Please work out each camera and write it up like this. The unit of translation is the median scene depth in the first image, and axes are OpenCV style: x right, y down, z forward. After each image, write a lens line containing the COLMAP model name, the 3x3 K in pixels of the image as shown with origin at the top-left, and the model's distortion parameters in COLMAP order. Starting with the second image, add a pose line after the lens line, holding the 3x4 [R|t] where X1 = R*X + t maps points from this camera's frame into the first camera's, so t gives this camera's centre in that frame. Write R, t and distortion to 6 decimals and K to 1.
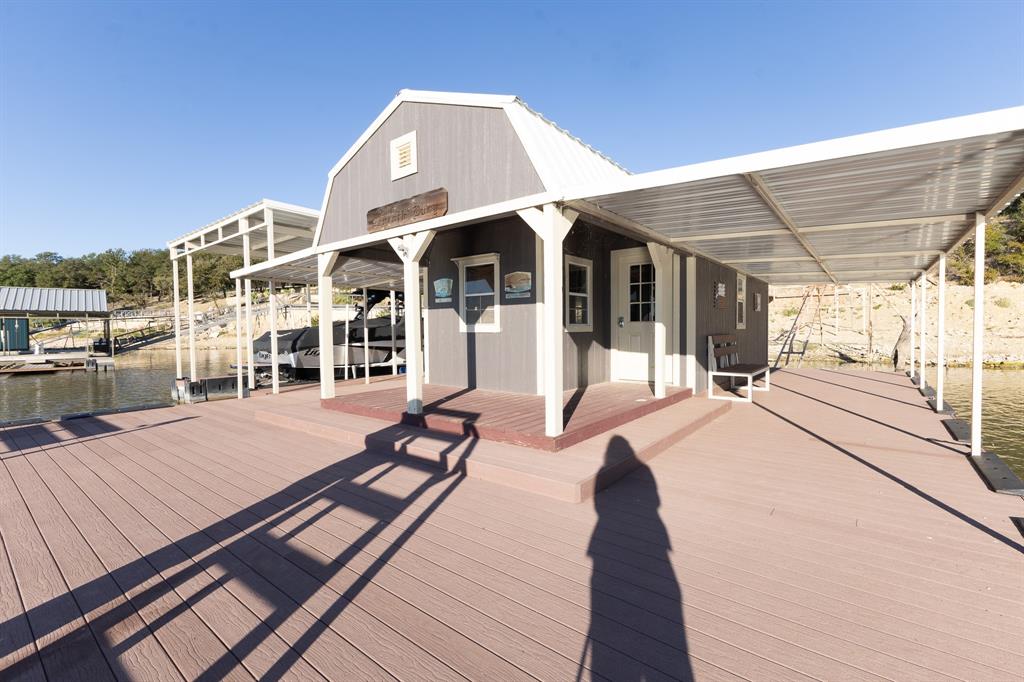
lens RADIAL K [[447.7, 0, 512.9], [0, 447.7, 339.3], [0, 0, 1]] dist [0.005154, -0.000858]
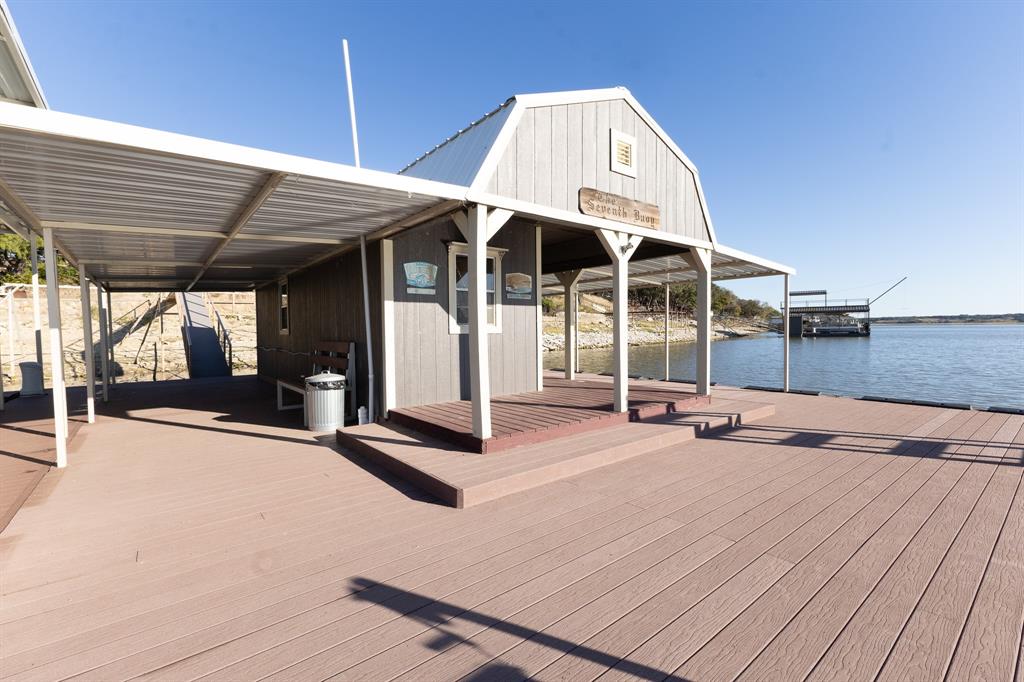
lens RADIAL K [[447.7, 0, 520.3], [0, 447.7, 336.2], [0, 0, 1]] dist [0.005154, -0.000858]
pose [[0.220659, -0.002875, 0.975347, -0.883455], [0.035635, 0.999352, -0.005117, -0.003283], [-0.974700, 0.035886, 0.220619, 0.709037]]
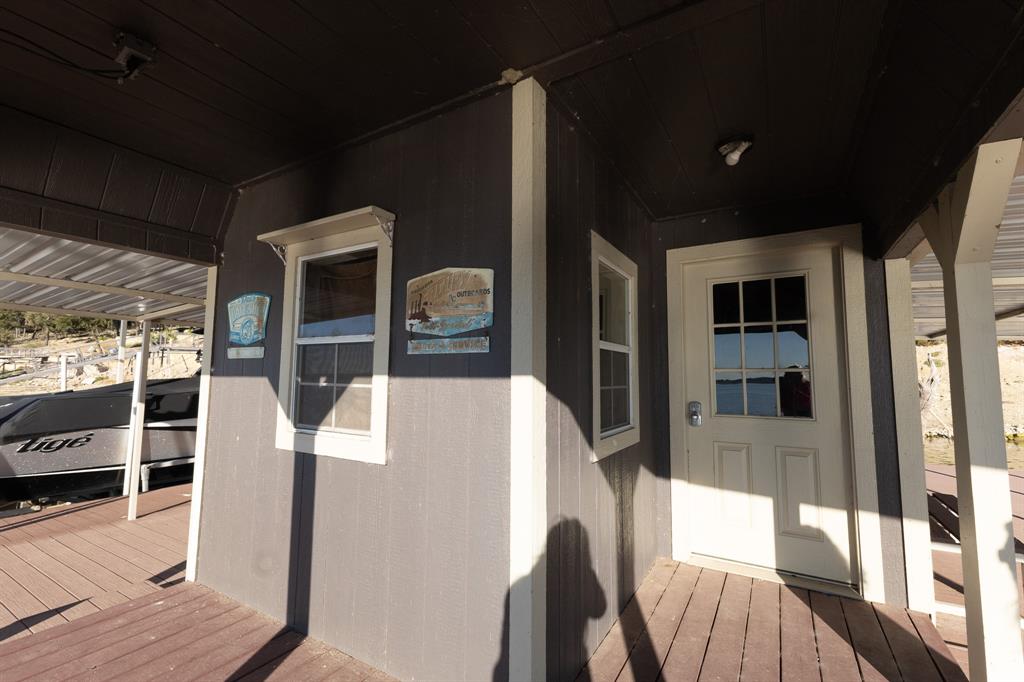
lens RADIAL K [[447.7, 0, 507.2], [0, 447.7, 342.5], [0, 0, 1]] dist [0.005154, -0.000858]
pose [[0.992575, 0.026594, 0.118689, 0.014493], [-0.014645, 0.994837, -0.100428, -0.064916], [-0.120747, 0.097944, 0.987840, 0.637590]]
